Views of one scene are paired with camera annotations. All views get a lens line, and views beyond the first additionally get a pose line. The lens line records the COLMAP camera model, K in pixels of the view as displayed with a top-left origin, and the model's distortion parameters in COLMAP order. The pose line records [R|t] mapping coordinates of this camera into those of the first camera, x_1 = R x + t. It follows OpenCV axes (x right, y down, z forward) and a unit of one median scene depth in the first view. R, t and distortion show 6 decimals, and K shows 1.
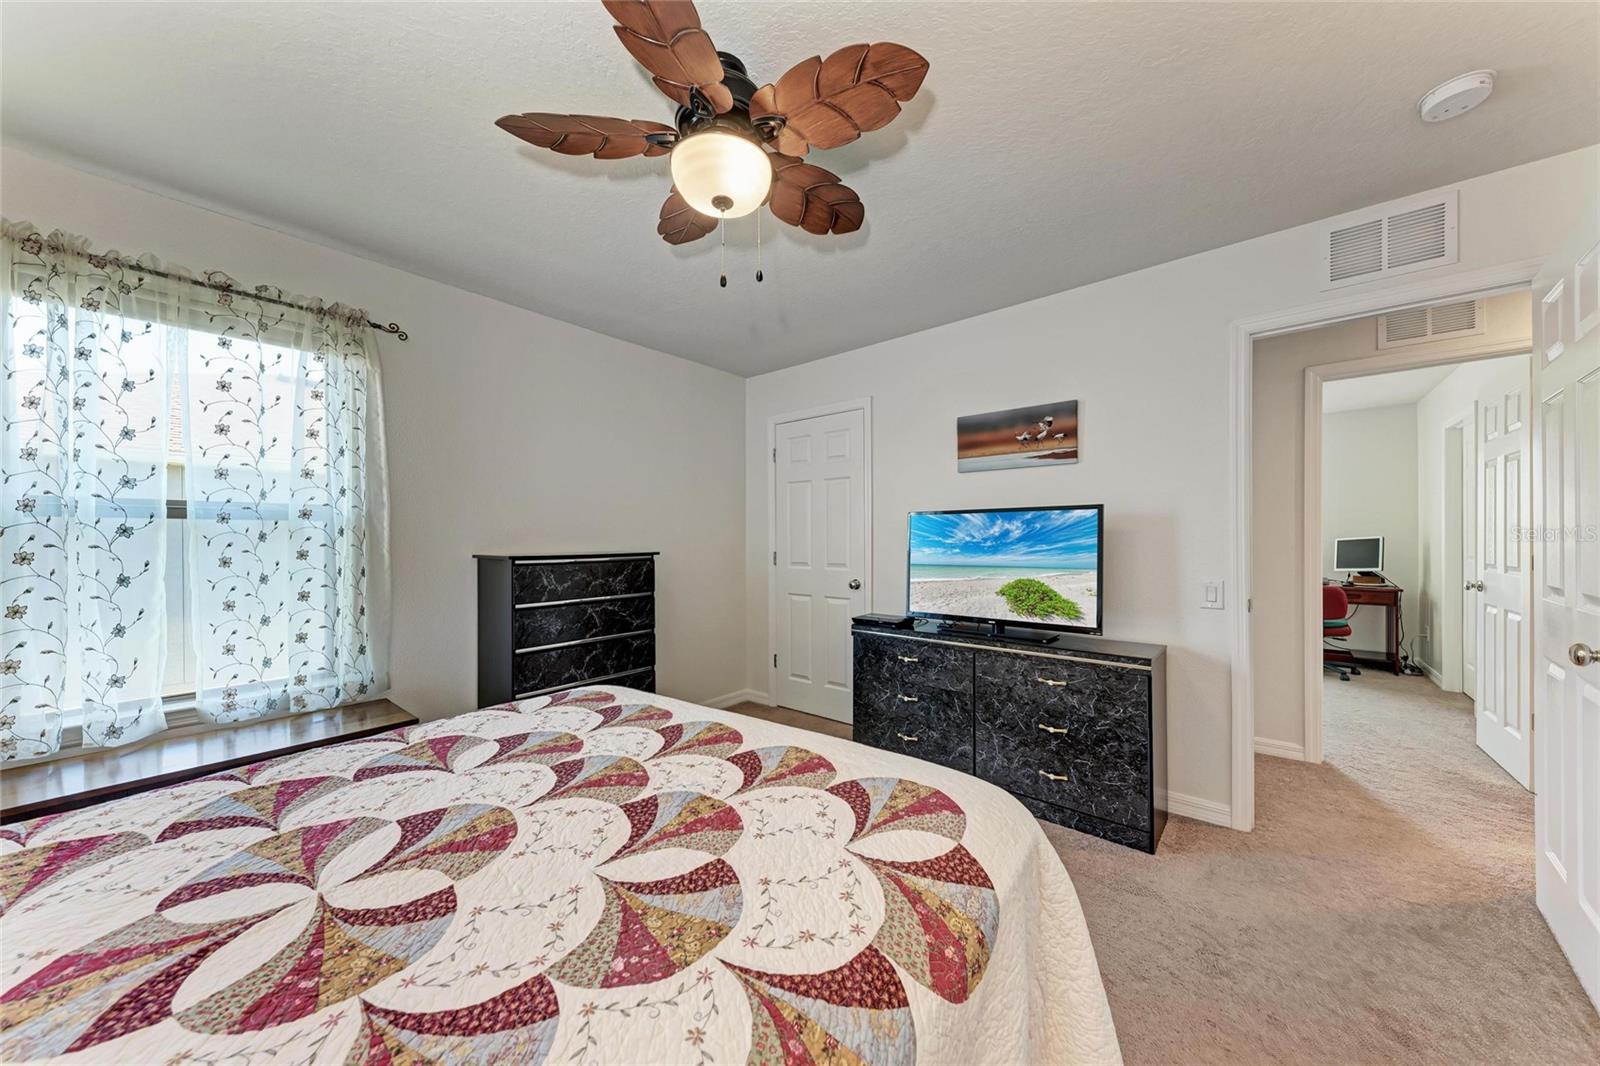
lens RADIAL K [[546.0, 0, 807.9], [0, 546.0, 532.7], [0, 0, 1]] dist [0.000242, 0.000002]
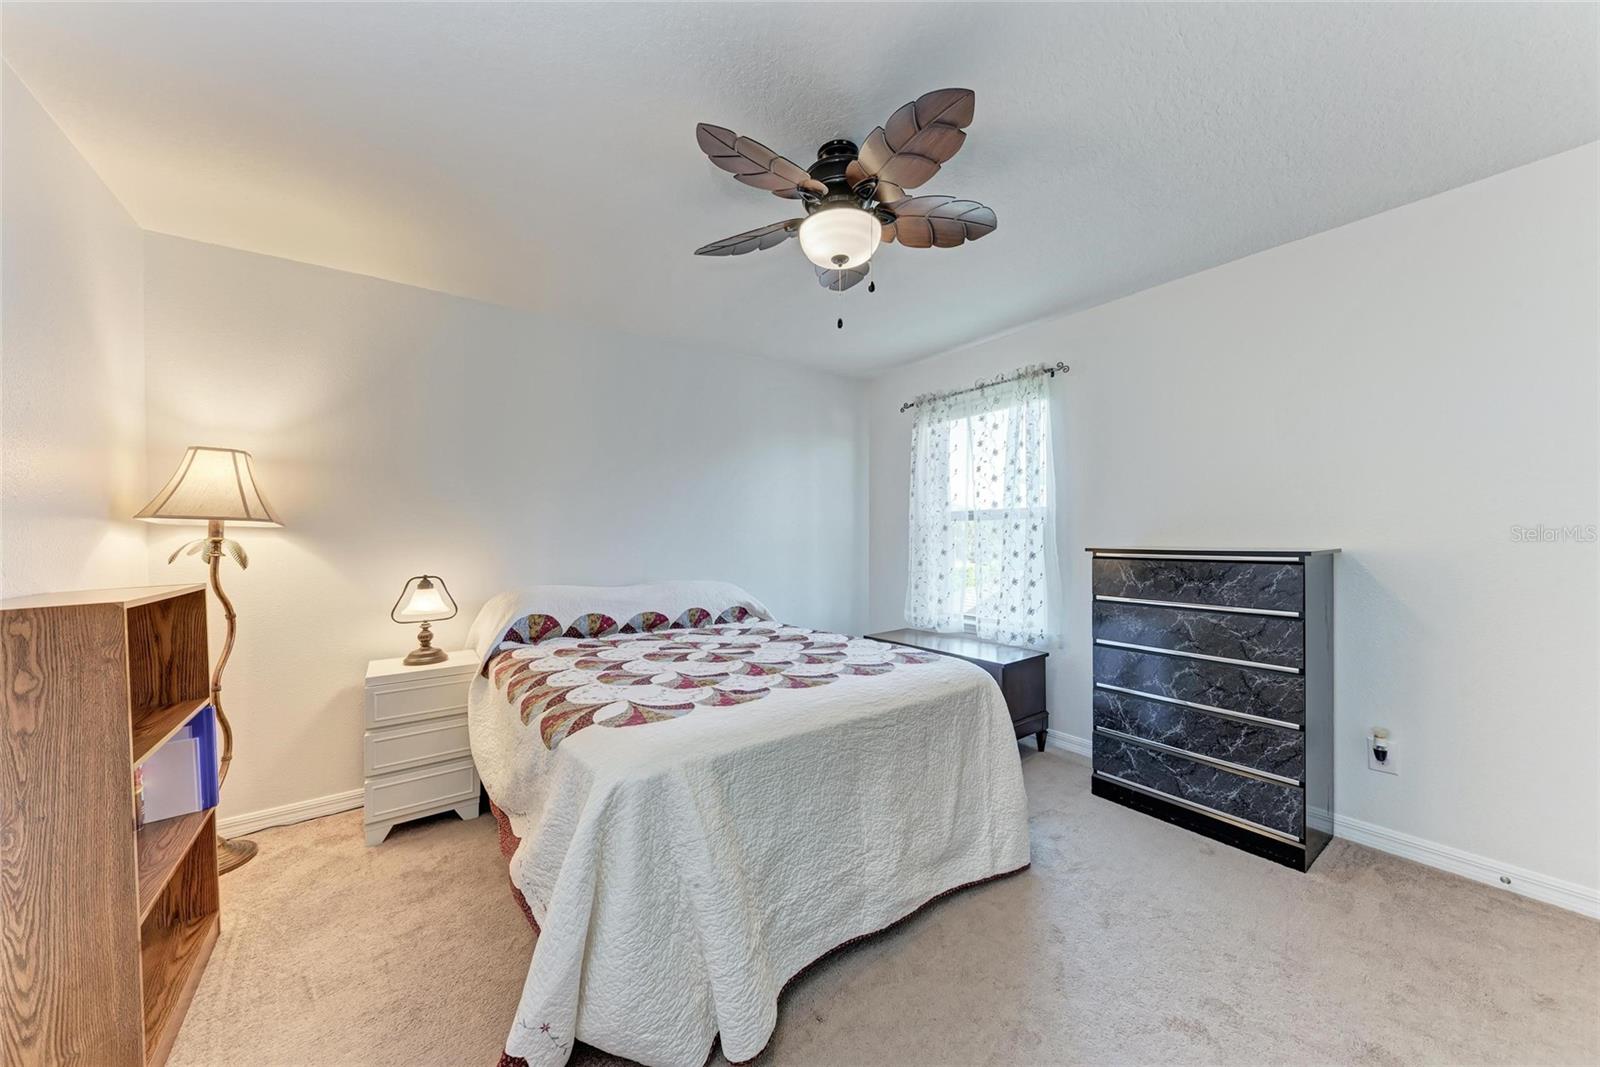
lens RADIAL K [[546.0, 0, 807.9], [0, 546.0, 533.2], [0, 0, 1]] dist [0.000242, 0.000002]
pose [[-0.231298, 0.008451, -0.972846, 0.994692], [0.021353, 0.999765, 0.003608, -0.004037], [0.972649, -0.019939, -0.231424, 1.155369]]
